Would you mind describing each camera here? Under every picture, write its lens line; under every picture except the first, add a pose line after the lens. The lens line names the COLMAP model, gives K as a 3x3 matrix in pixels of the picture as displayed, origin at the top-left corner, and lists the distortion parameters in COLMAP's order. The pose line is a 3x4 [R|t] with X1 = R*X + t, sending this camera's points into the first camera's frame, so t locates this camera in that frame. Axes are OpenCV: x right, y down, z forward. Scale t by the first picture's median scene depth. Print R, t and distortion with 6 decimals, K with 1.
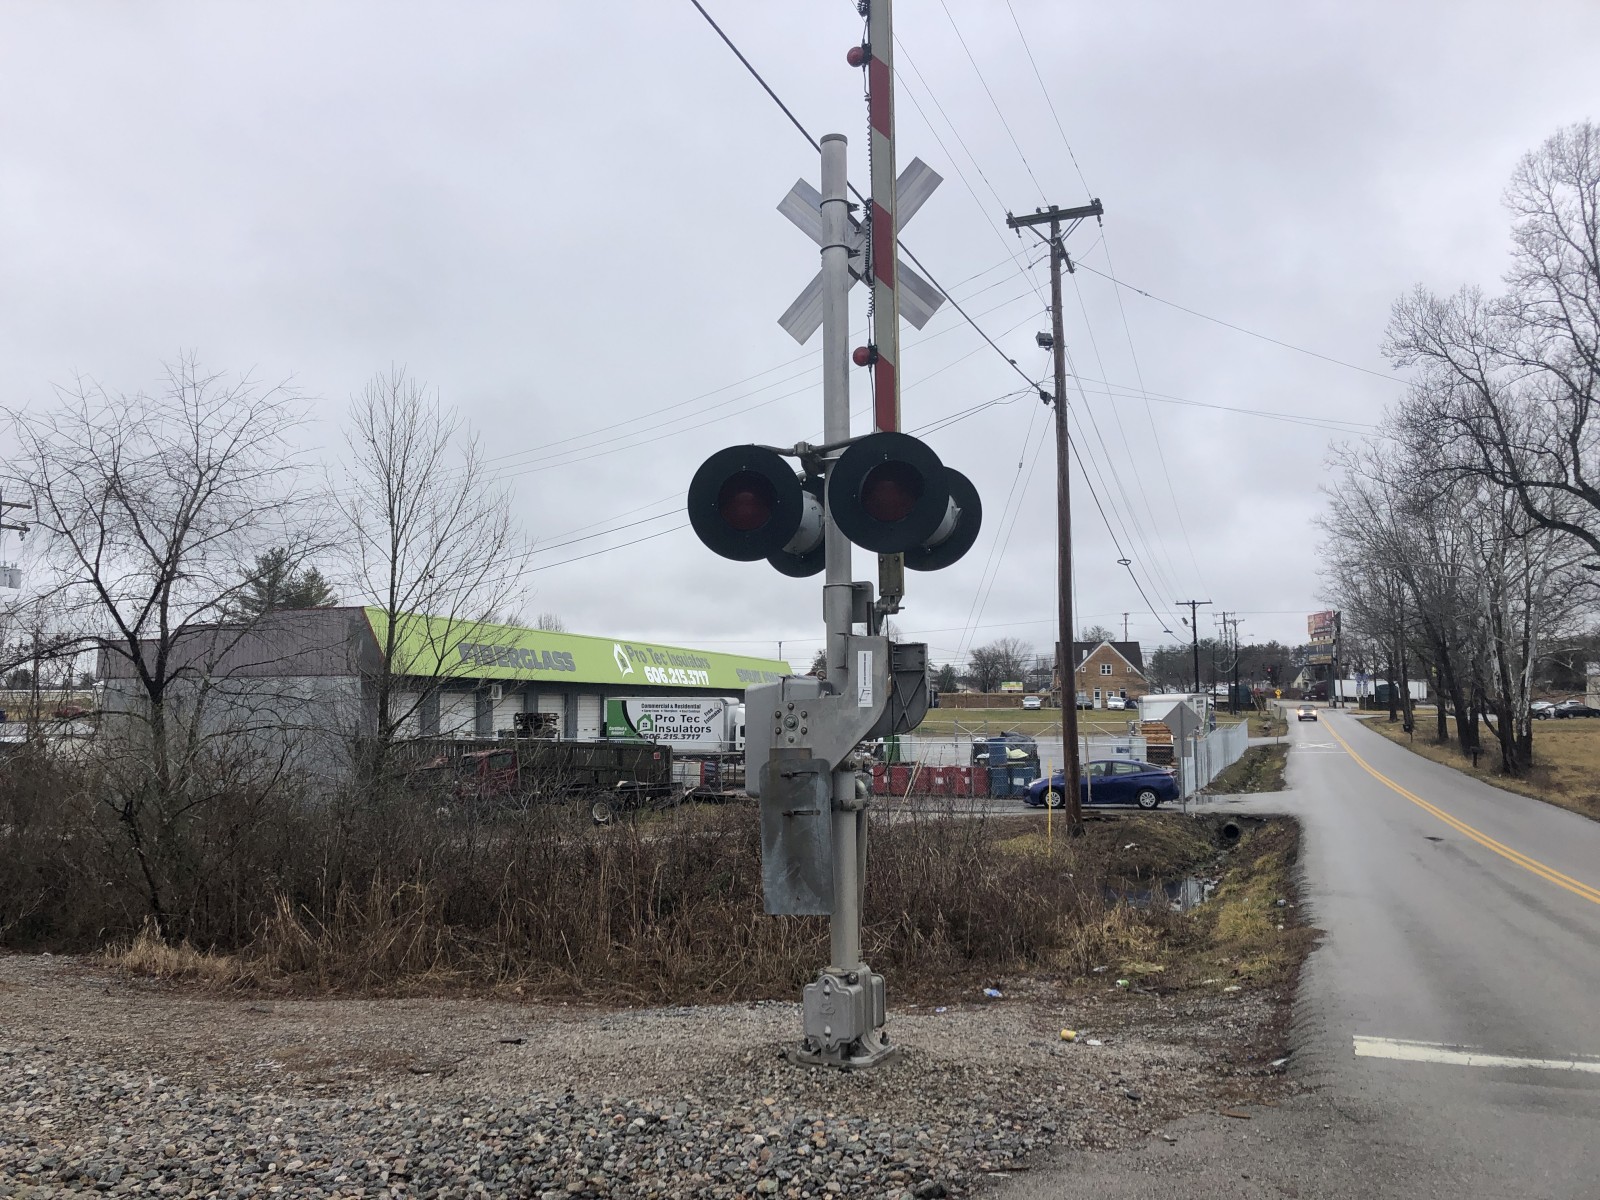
lens RADIAL K [[1290.5, 0, 775.3], [0, 1290.5, 634.4], [0, 0, 1]] dist [0.030921, -0.047253]
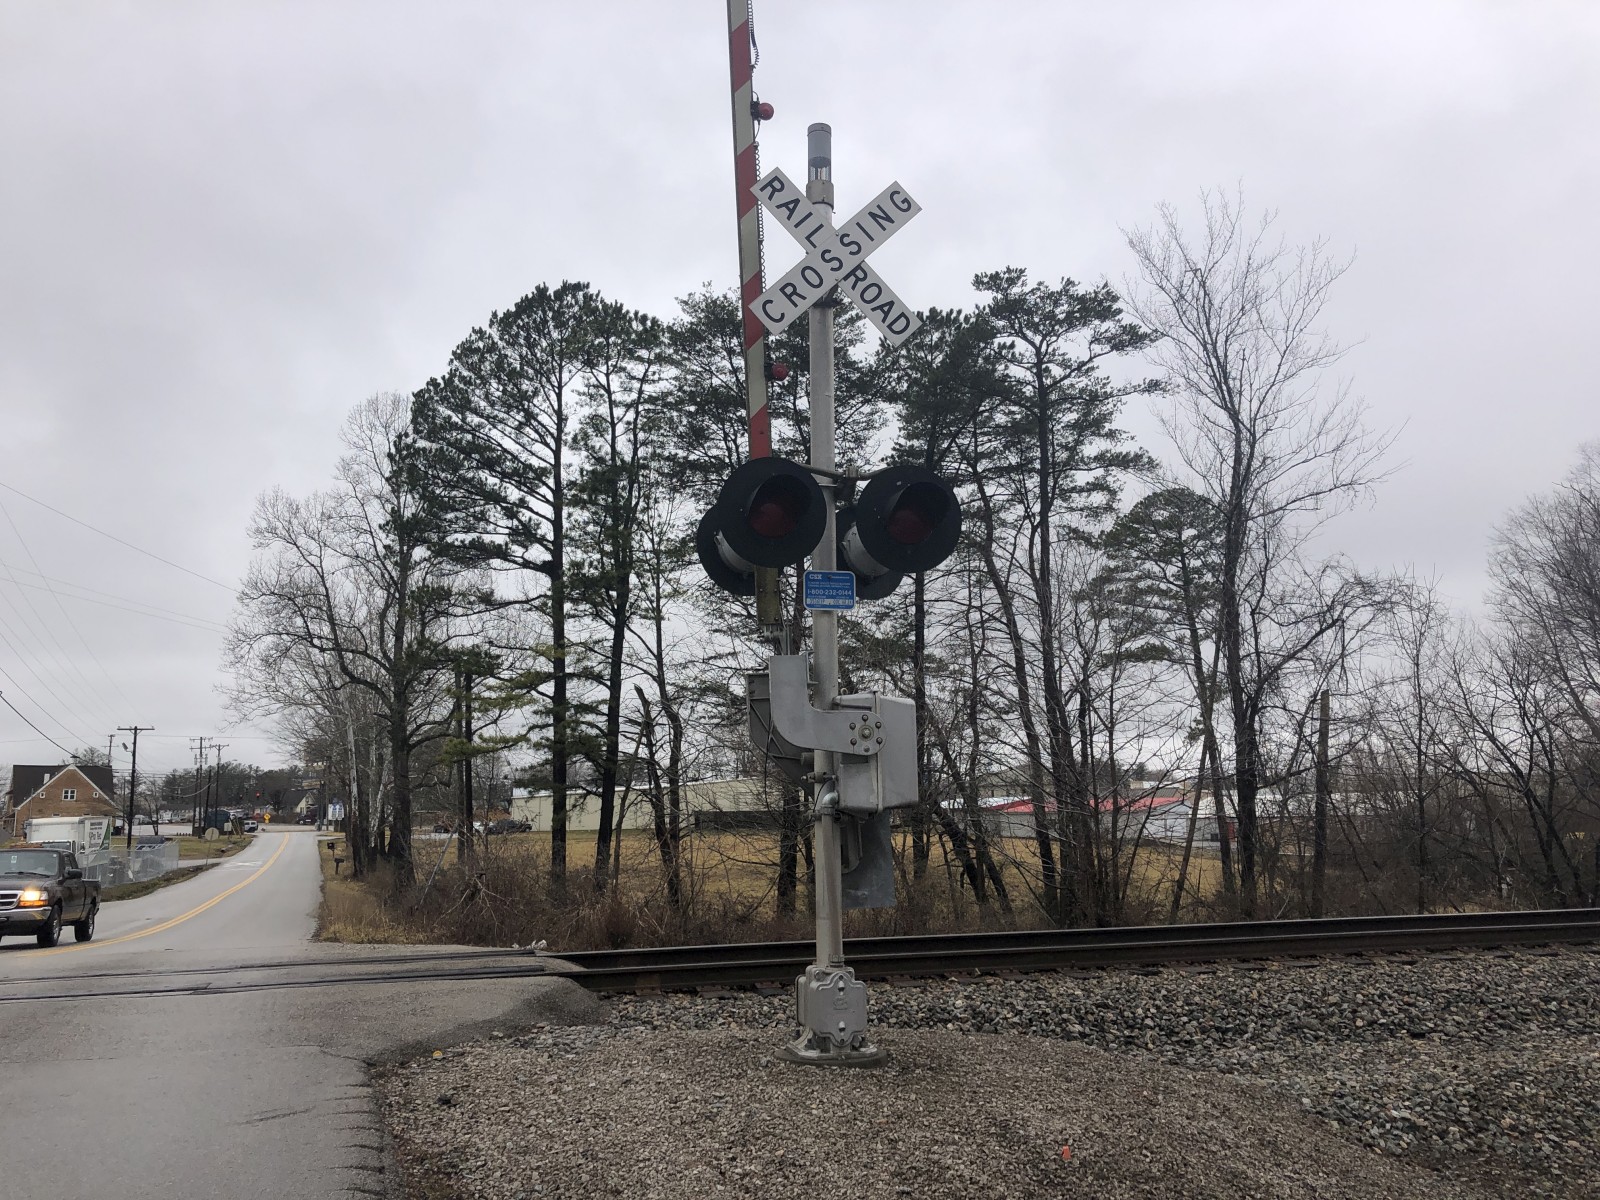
lens RADIAL K [[1290.5, 0, 802.4], [0, 1290.5, 604.5], [0, 0, 1]] dist [0.030921, -0.047253]
pose [[0.746854, 0.092735, 0.658490, 0.022099], [-0.014227, 0.992230, -0.123599, -0.002048], [-0.664836, 0.082942, 0.742370, -0.109340]]
